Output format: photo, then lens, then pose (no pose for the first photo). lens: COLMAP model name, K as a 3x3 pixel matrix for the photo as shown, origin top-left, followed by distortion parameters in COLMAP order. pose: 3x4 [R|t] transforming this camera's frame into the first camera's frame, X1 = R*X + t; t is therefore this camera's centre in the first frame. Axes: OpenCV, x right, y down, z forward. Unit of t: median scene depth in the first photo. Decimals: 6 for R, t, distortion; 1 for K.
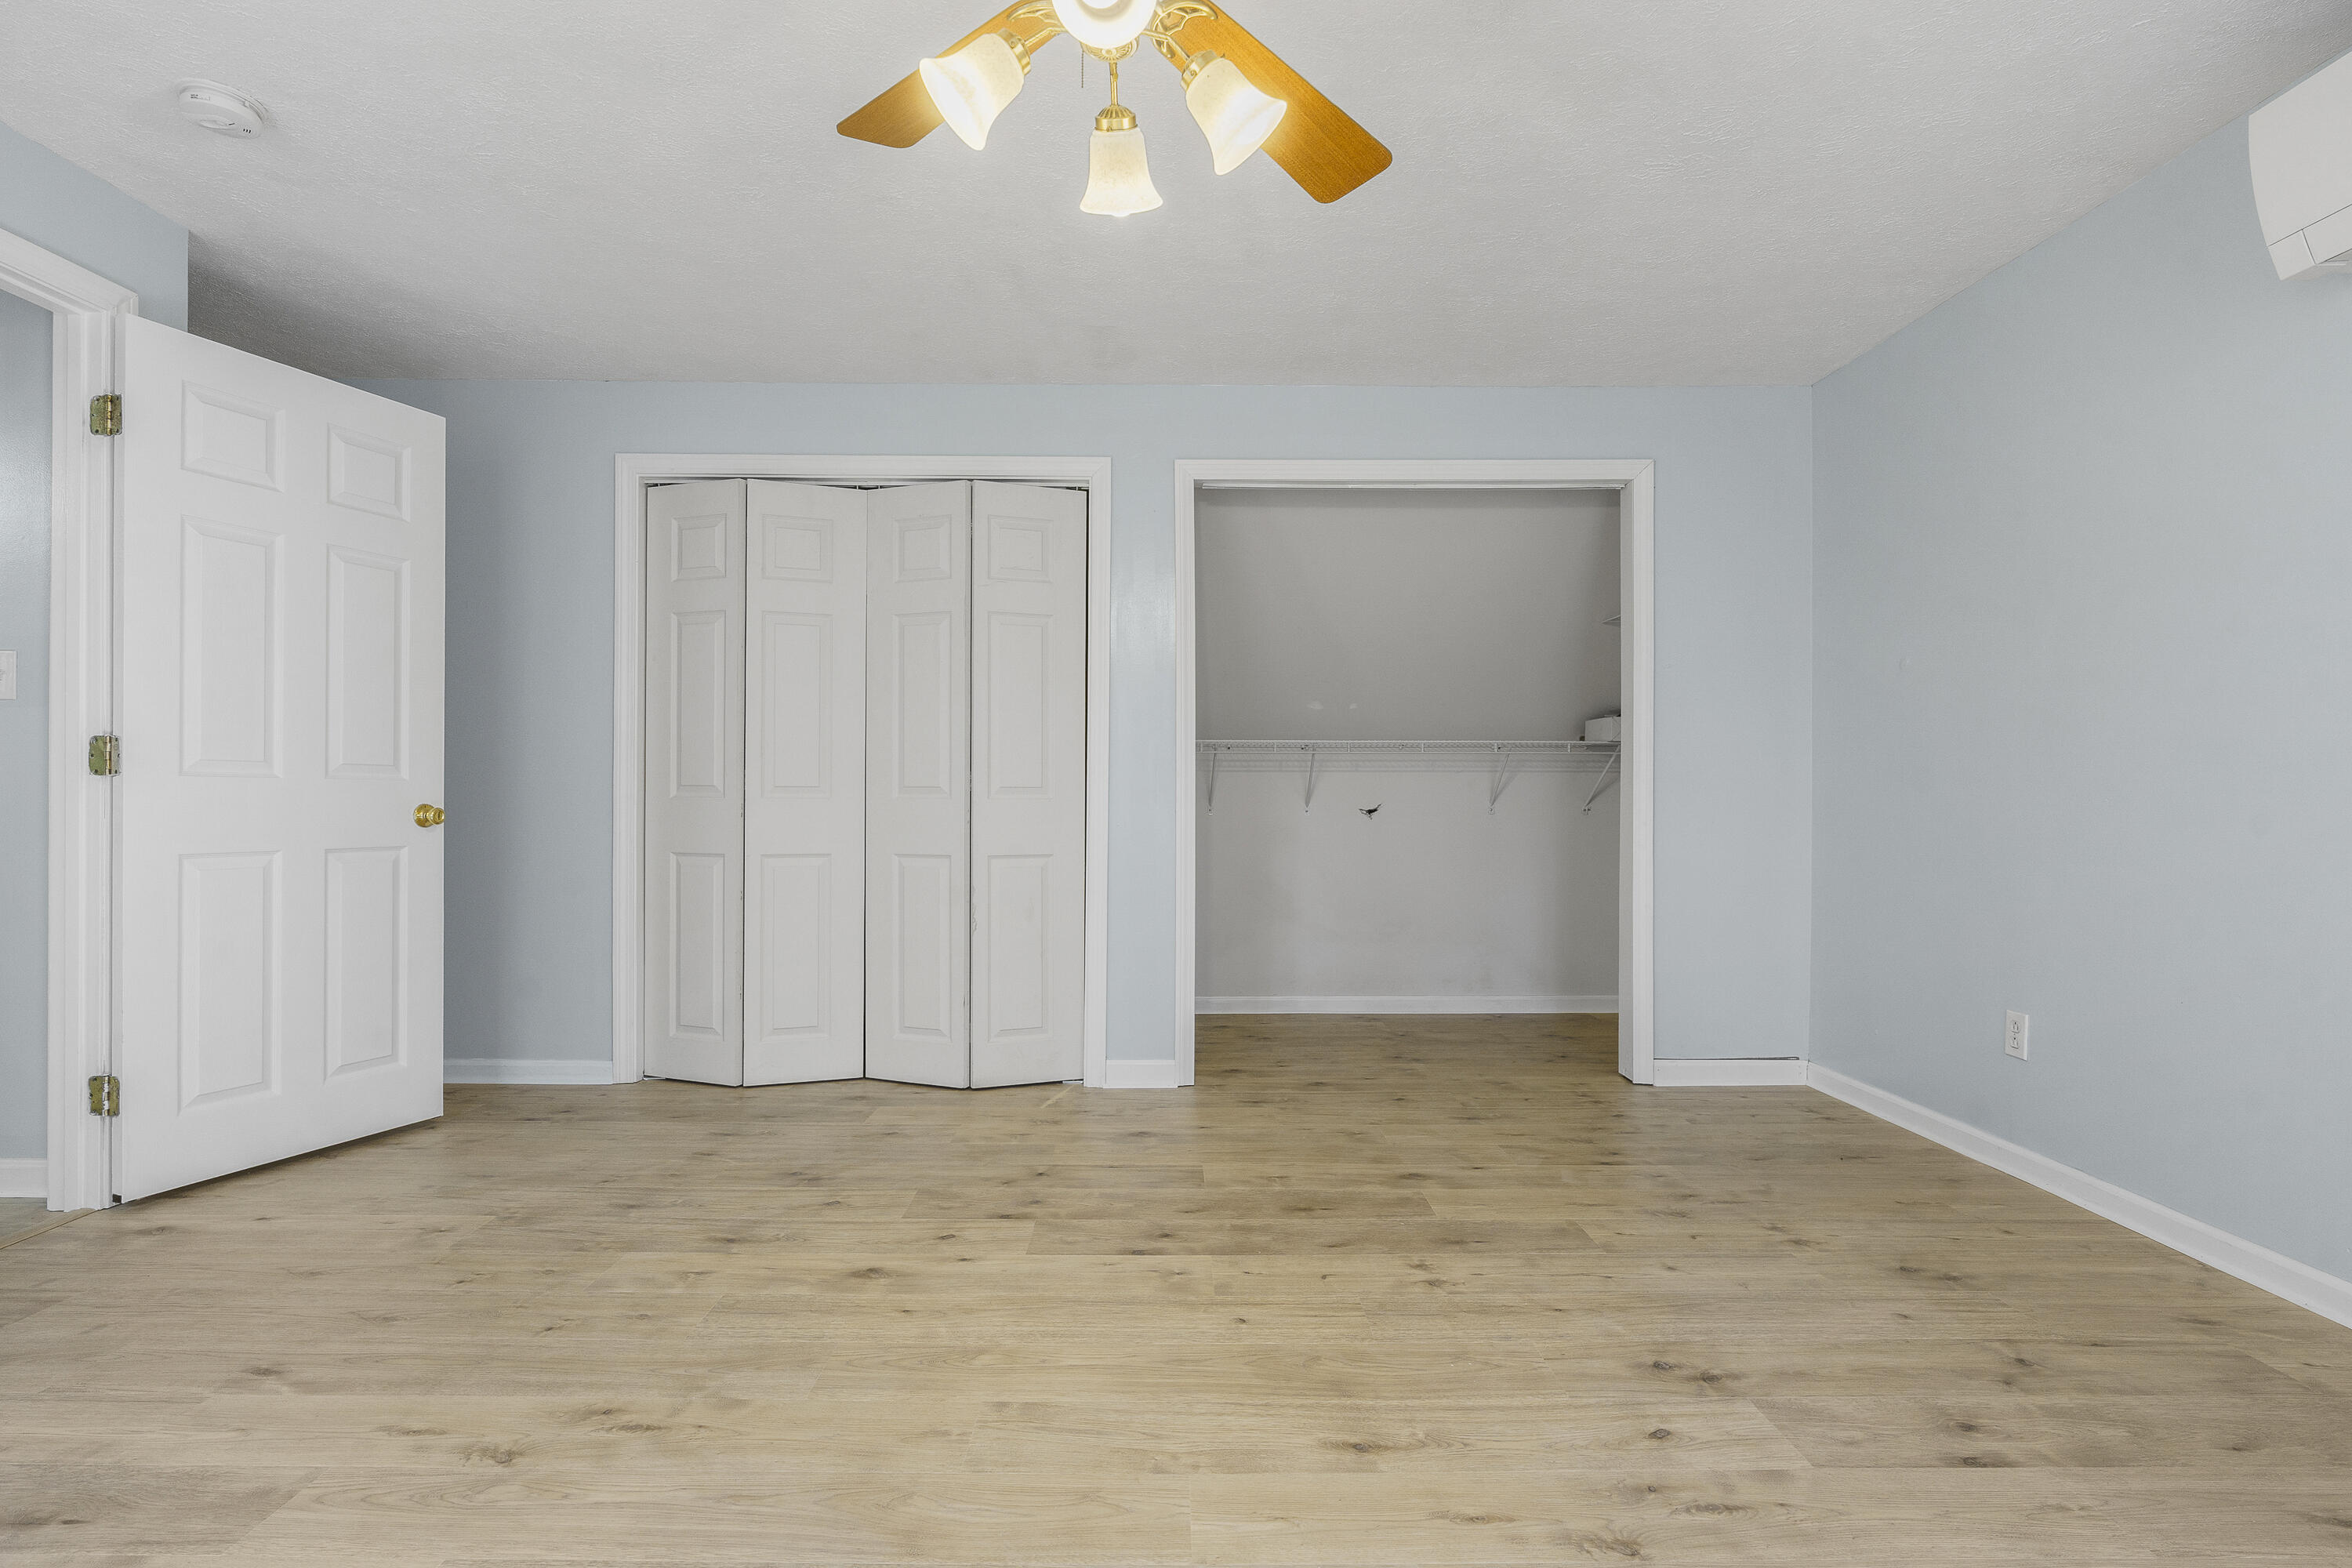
lens RADIAL K [[1150.2, 0, 1165.9], [0, 1150.2, 790.4], [0, 0, 1]] dist [-0.002132, -0.000174]
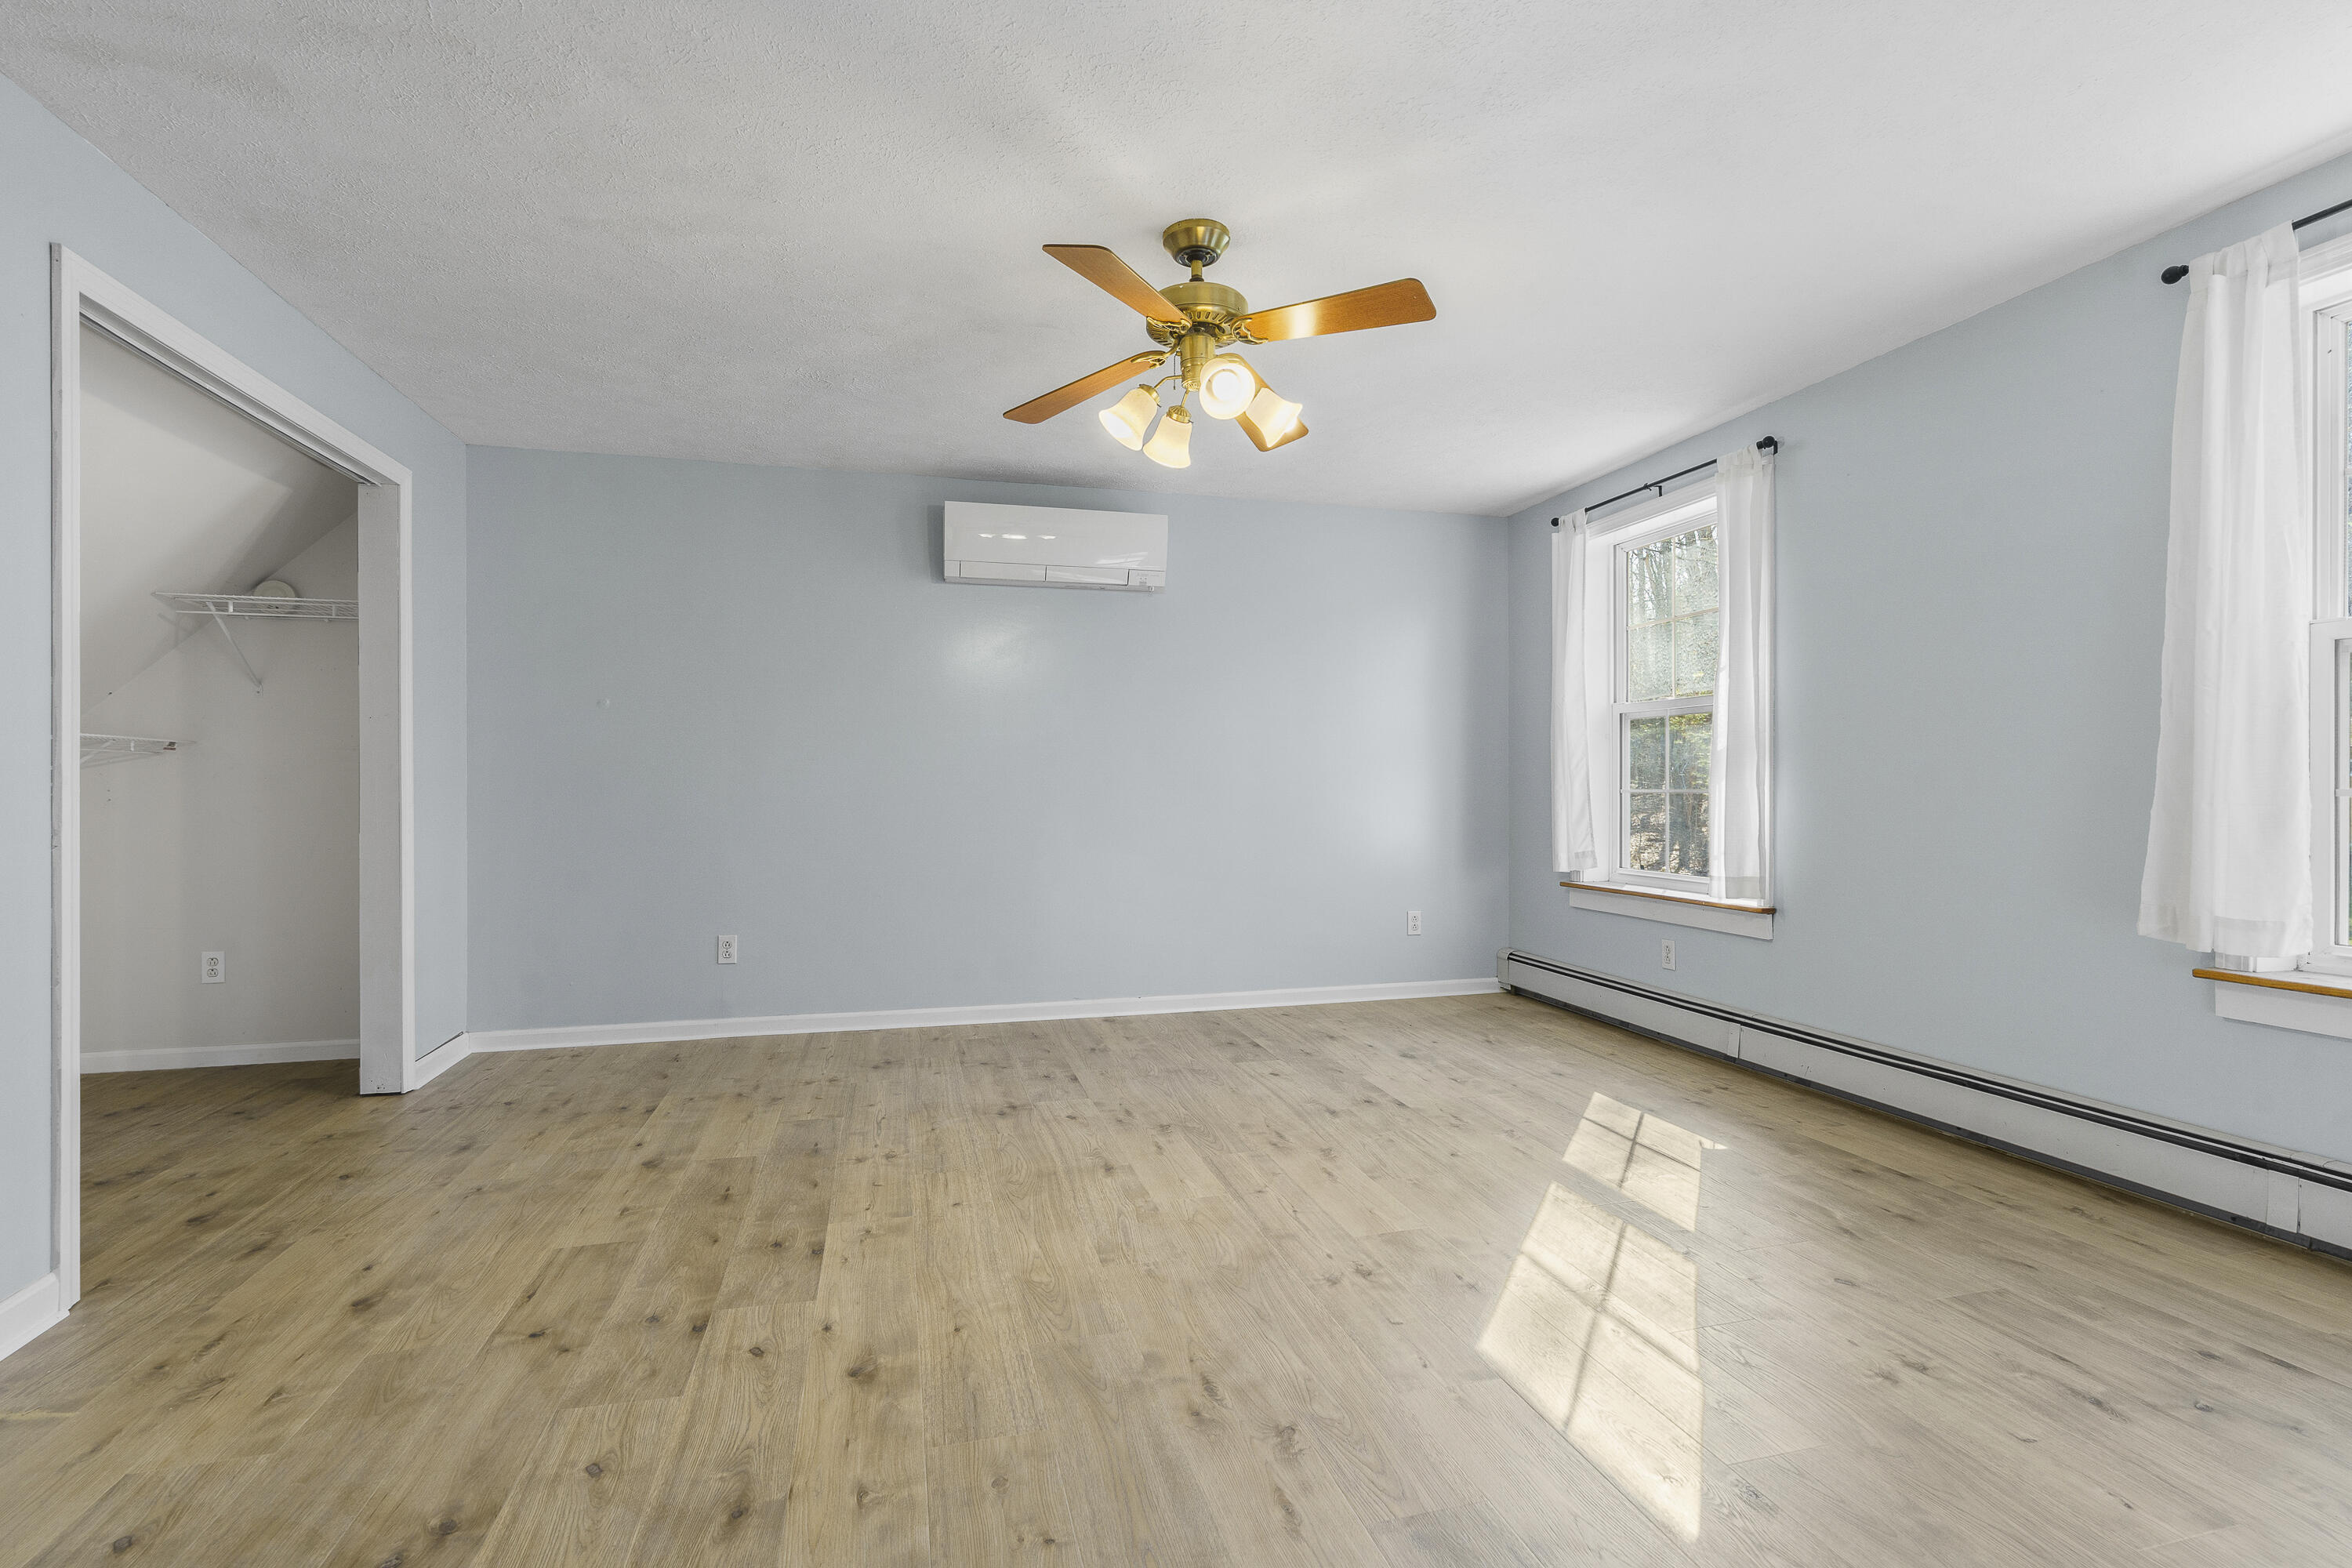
lens RADIAL K [[1075.9, 0, 1175.4], [0, 1075.9, 778.2], [0, 0, 1]] dist [-0.004649, 0.001572]
pose [[-0.253546, 0.005071, 0.967310, -1.032121], [-0.004070, 0.999972, -0.006309, -0.024477], [-0.967315, -0.005537, -0.253519, 0.913500]]
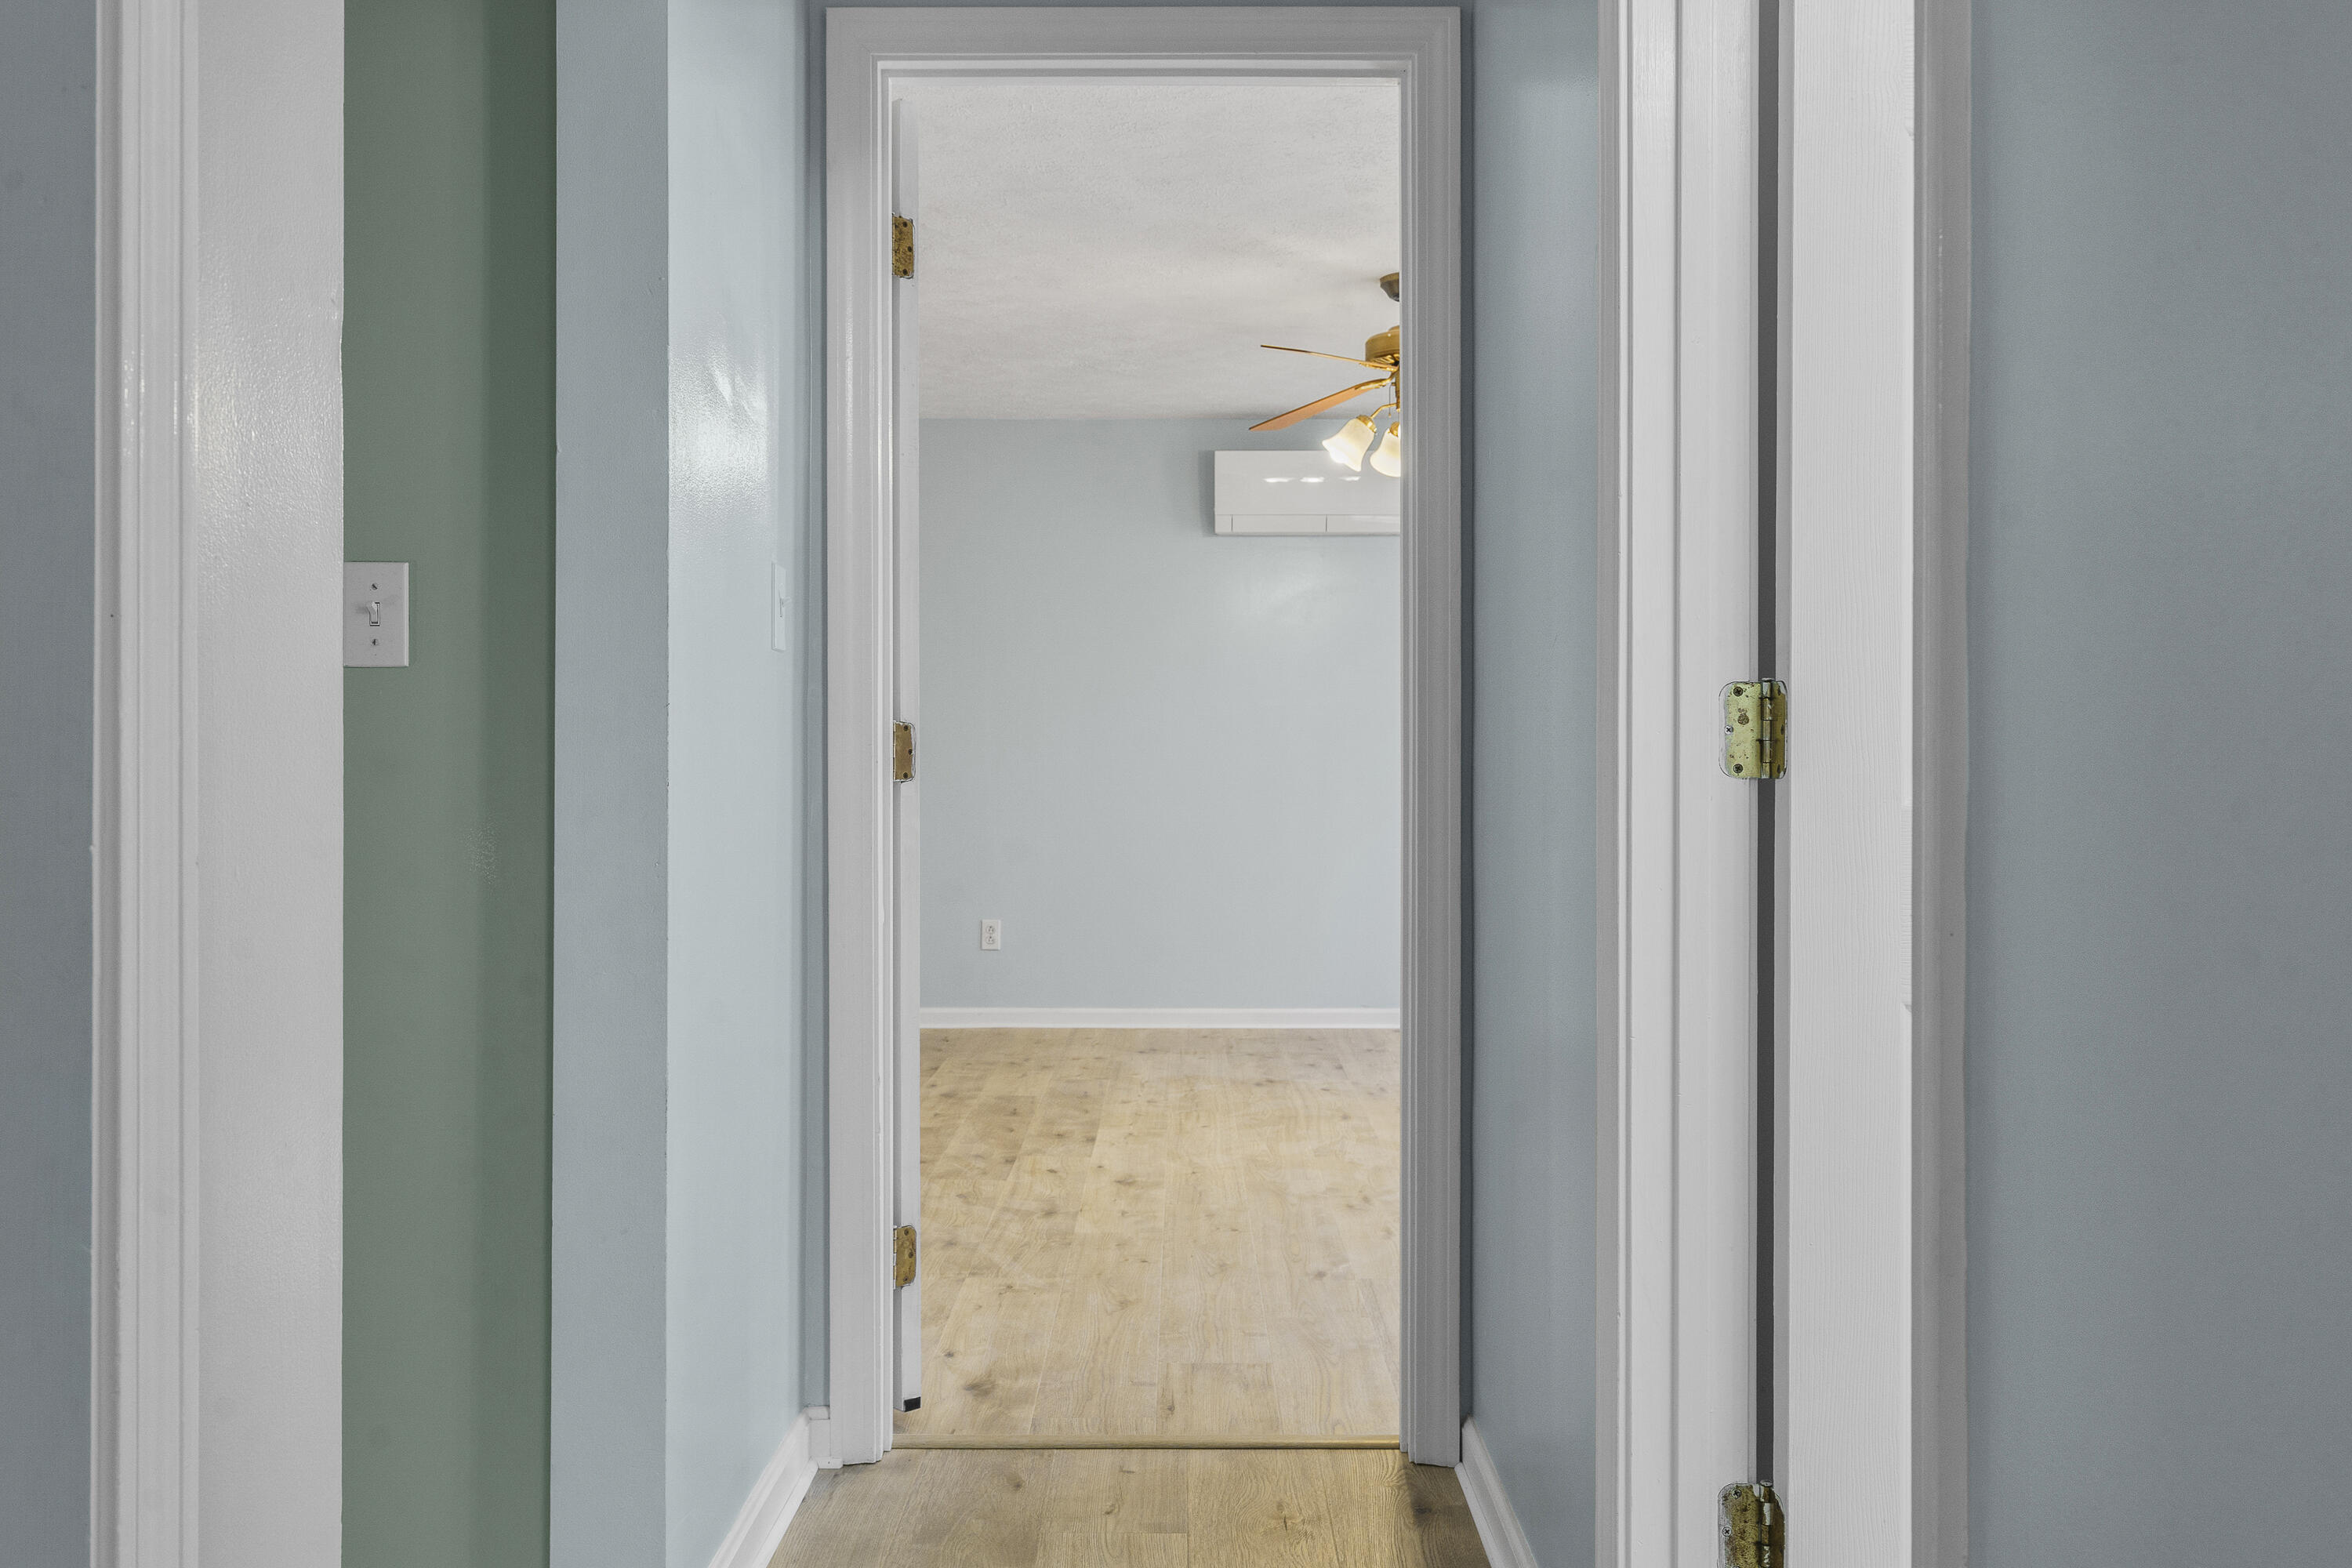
lens RADIAL K [[1967.4, 0, 1171.5], [0, 1967.4, 773.5], [0, 0, 1]] dist [0.006490, 0.000219]
pose [[0.007829, -0.009701, 0.999922, -2.184922], [-0.006140, 0.999934, 0.009750, -0.032237], [-0.999951, -0.006216, 0.007769, 0.874098]]
